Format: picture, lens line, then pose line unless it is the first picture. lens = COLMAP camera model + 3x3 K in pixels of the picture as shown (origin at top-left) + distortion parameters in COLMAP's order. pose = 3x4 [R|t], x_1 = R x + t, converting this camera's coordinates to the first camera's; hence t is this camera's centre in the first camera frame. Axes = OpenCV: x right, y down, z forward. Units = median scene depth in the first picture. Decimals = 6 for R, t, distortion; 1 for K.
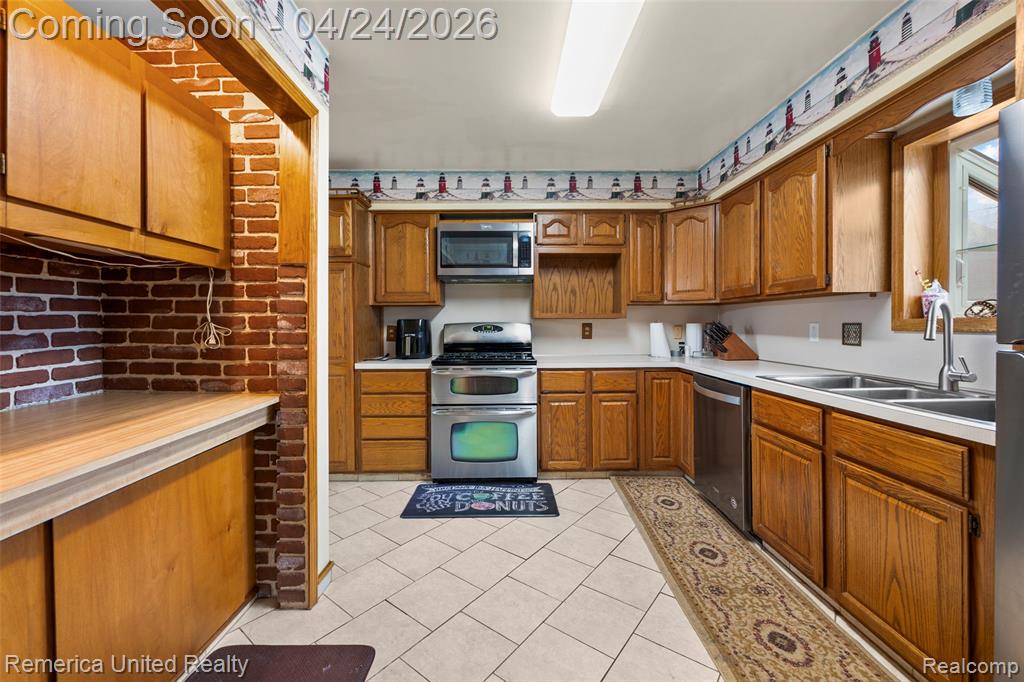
lens RADIAL K [[412.8, 0, 515.0], [0, 412.8, 327.6], [0, 0, 1]] dist [0.001714, -0.000953]
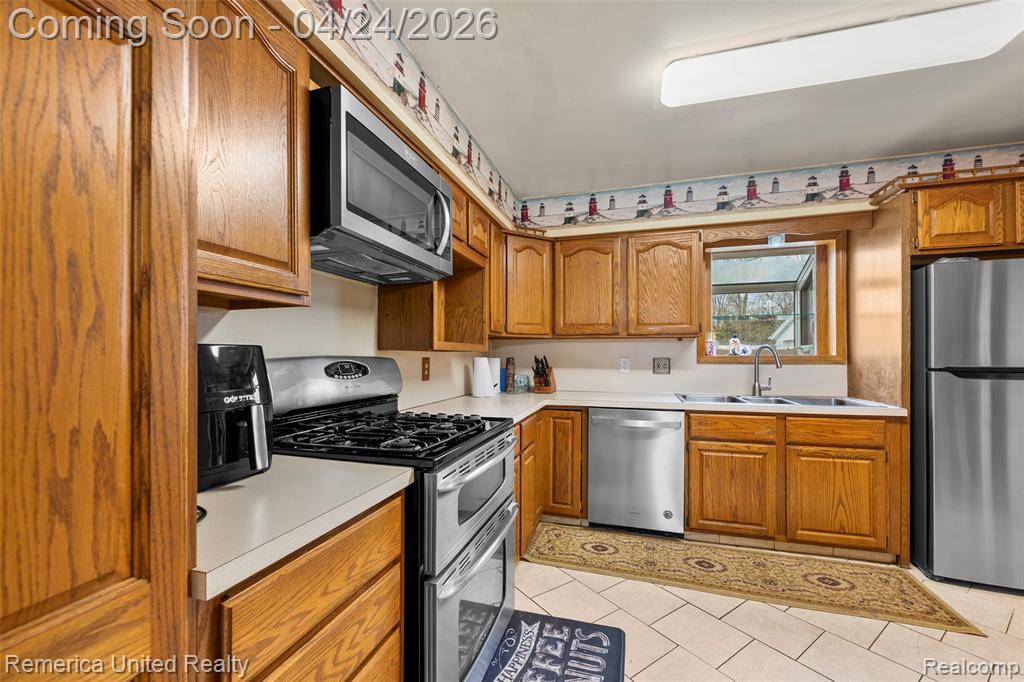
lens RADIAL K [[412.8, 0, 514.6], [0, 412.8, 353.0], [0, 0, 1]] dist [0.001714, -0.000953]
pose [[0.298767, 0.010608, 0.954267, -0.616366], [0.007551, 0.999881, -0.013479, -0.011485], [-0.954296, 0.011233, 0.298651, 0.937616]]
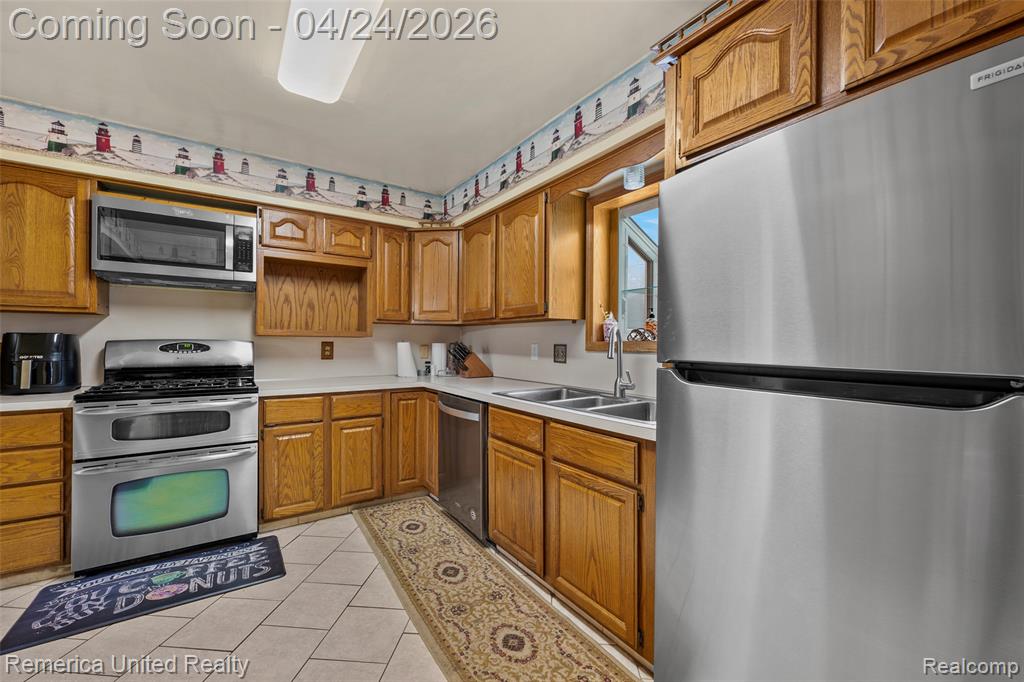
lens RADIAL K [[412.8, 0, 508.1], [0, 412.8, 342.8], [0, 0, 1]] dist [0.001714, -0.000953]
pose [[0.839318, 0.010361, 0.543542, 0.026056], [-0.005692, 0.999931, -0.010270, -0.002562], [-0.543611, 0.005526, 0.839319, 0.061446]]
